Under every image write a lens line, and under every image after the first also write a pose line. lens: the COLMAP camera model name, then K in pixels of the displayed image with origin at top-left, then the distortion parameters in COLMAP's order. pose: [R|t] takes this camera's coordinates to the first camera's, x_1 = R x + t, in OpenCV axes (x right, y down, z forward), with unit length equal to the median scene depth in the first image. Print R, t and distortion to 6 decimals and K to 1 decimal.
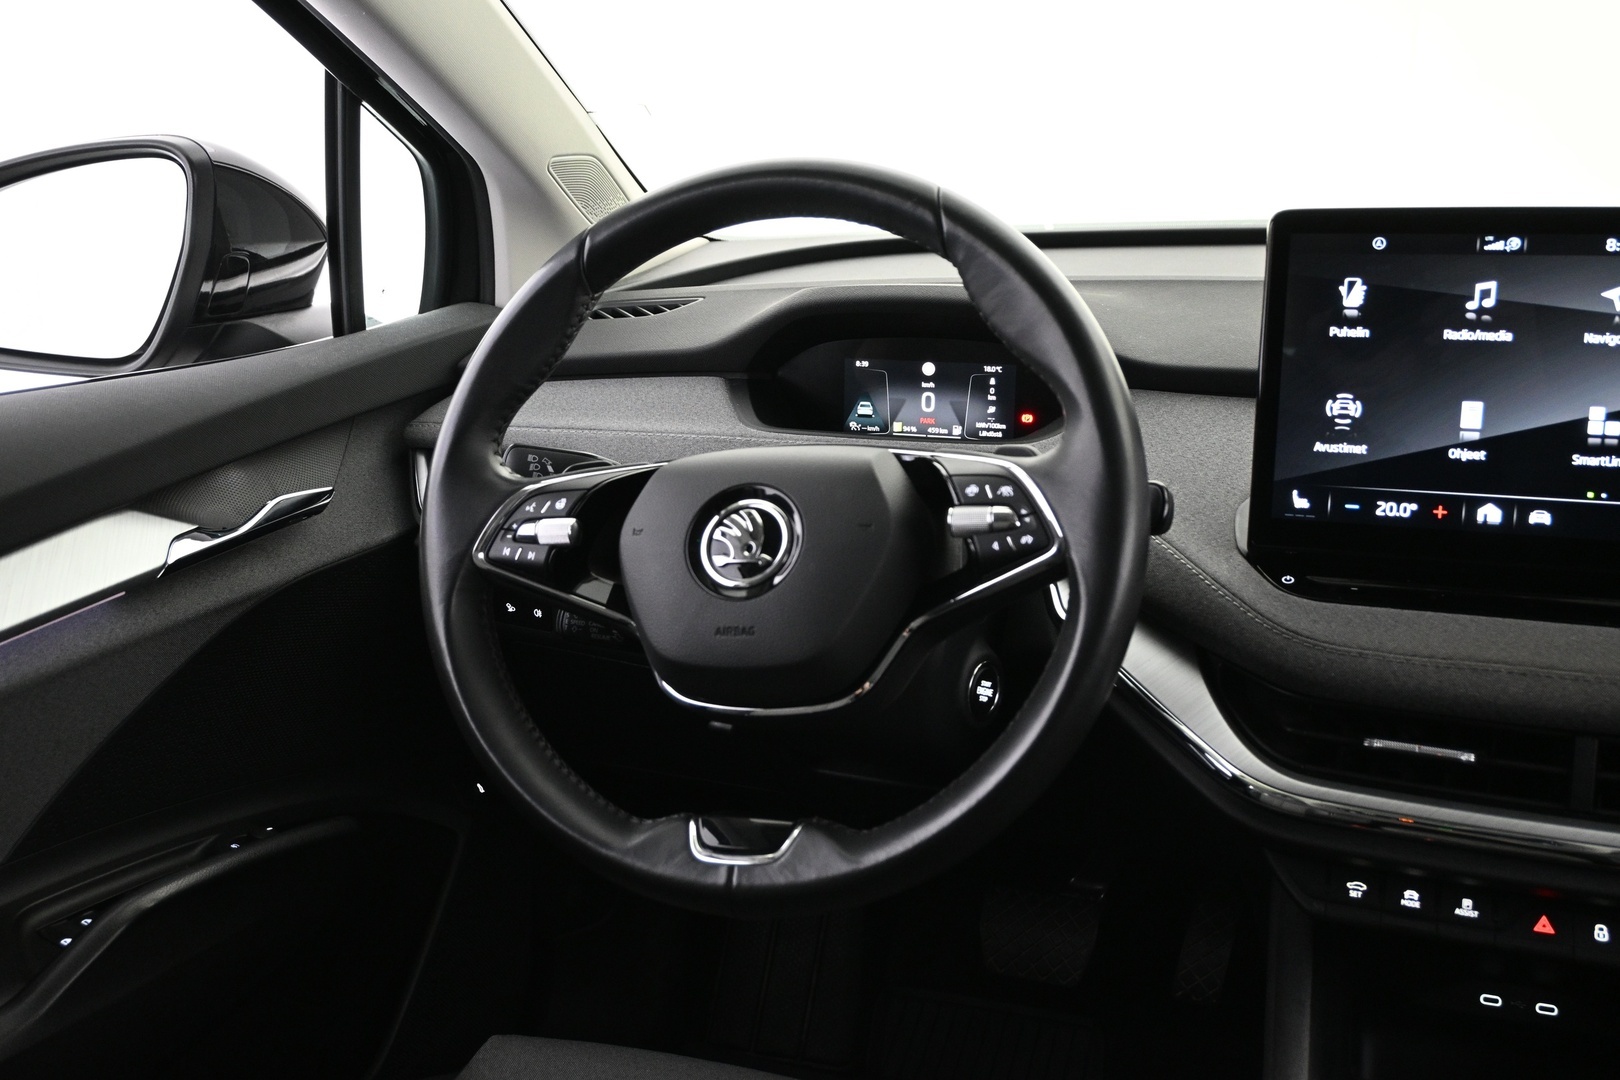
lens RADIAL K [[1472.9, 0, 801.5], [0, 1472.9, 535.3], [0, 0, 1]] dist [-0.002460, 0.000000]
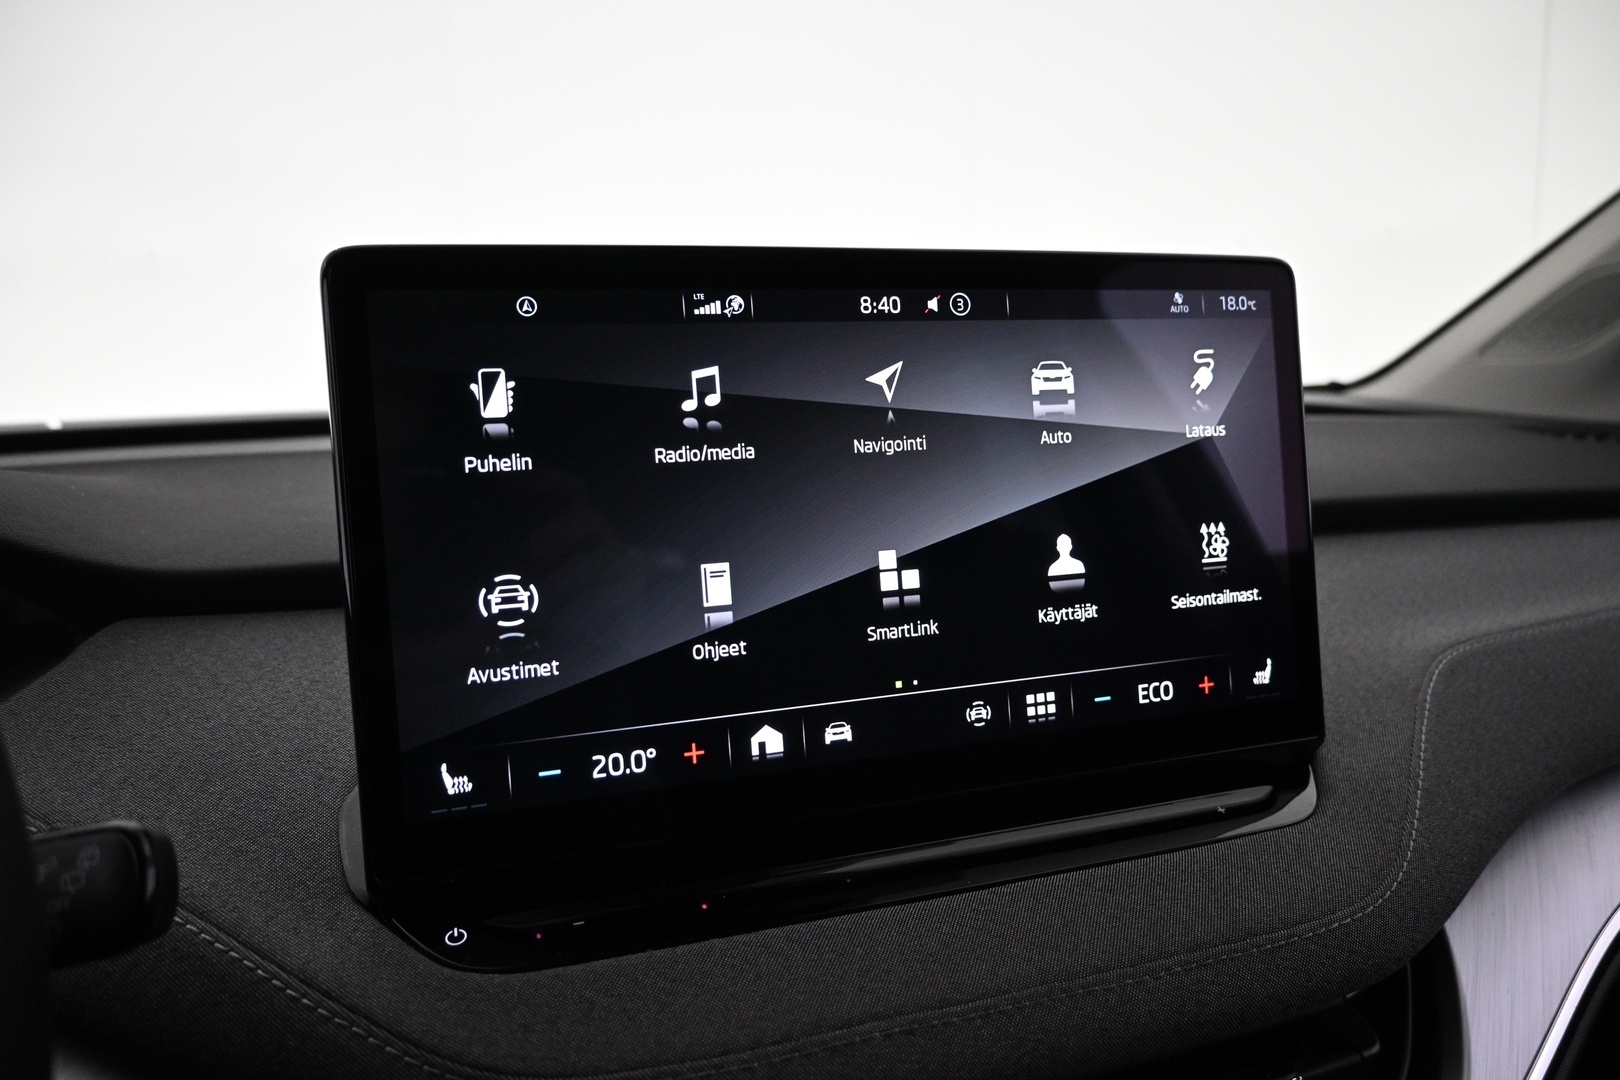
lens RADIAL K [[1089.4, 0, 810.9], [0, 1089.4, 537.2], [0, 0, 1]] dist [-0.002993, 0.009610]
pose [[0.771258, -0.081675, 0.631261, 0.203395], [0.182797, 0.978379, -0.096750, -0.050016], [-0.609711, 0.190012, 0.769512, 0.623862]]
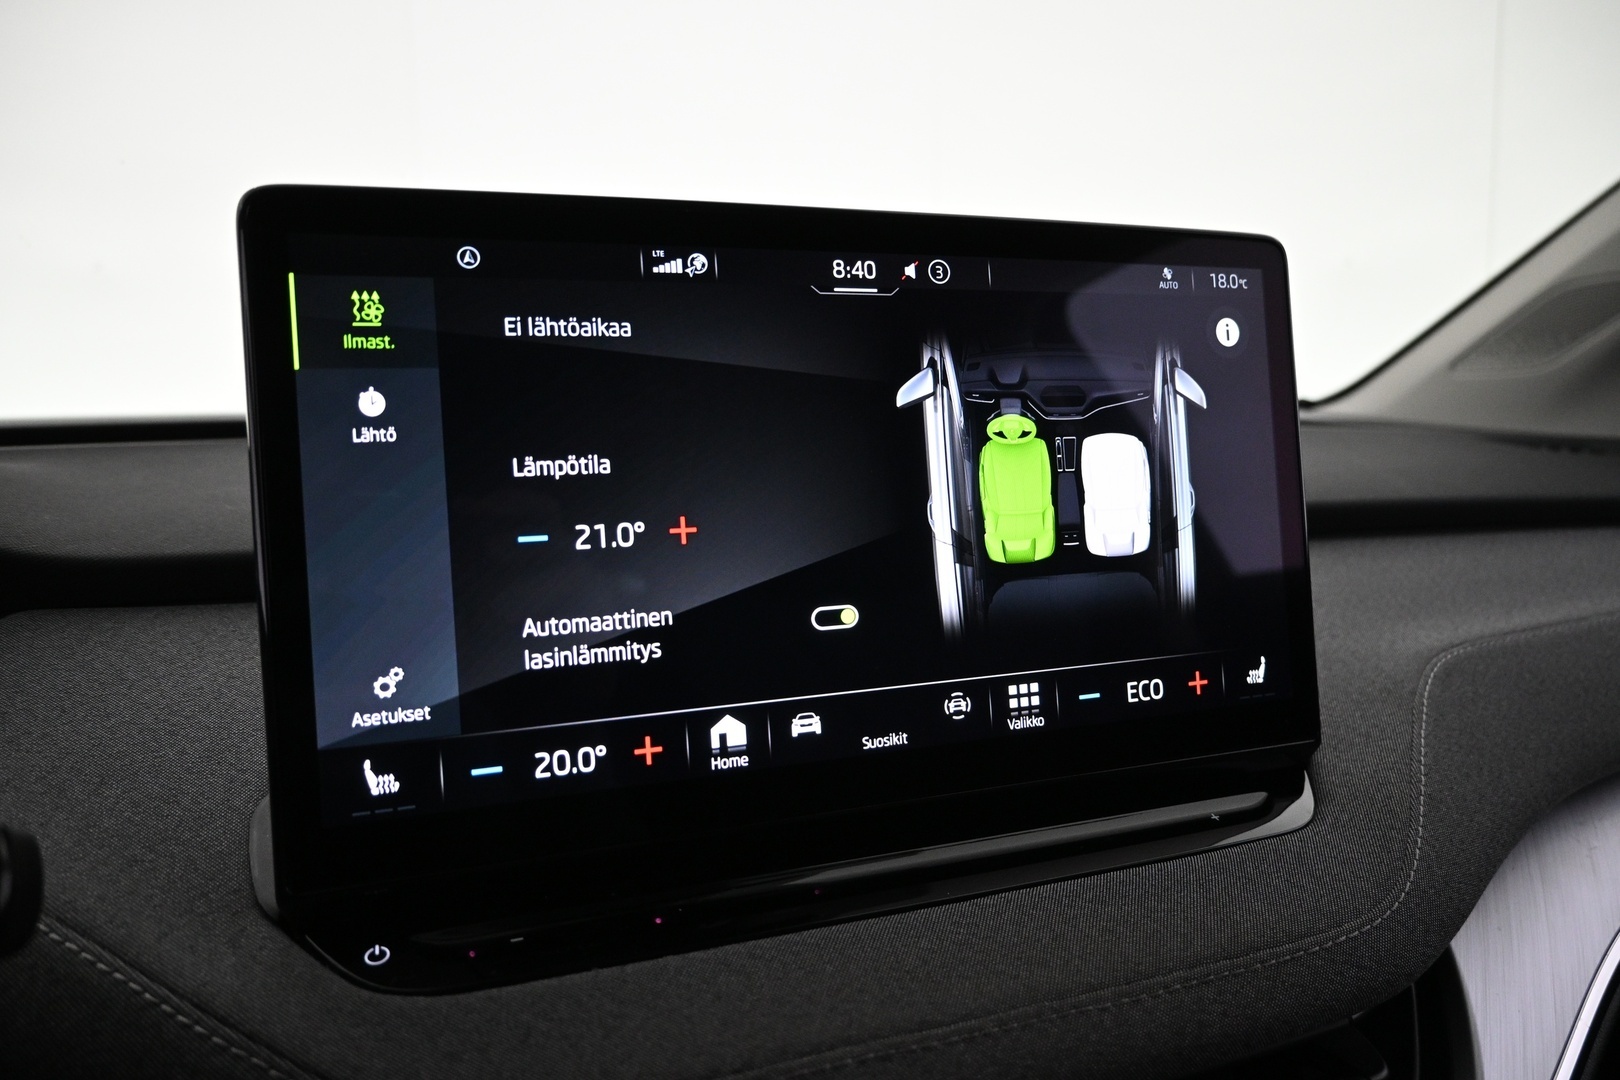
lens RADIAL K [[1089.4, 0, 809.9], [0, 1089.4, 538.0], [0, 0, 1]] dist [-0.002993, 0.009610]
pose [[0.750397, -0.059063, 0.658343, 0.223268], [0.180397, 0.976488, -0.118017, -0.034505], [-0.635894, 0.207323, 0.743408, 0.656098]]
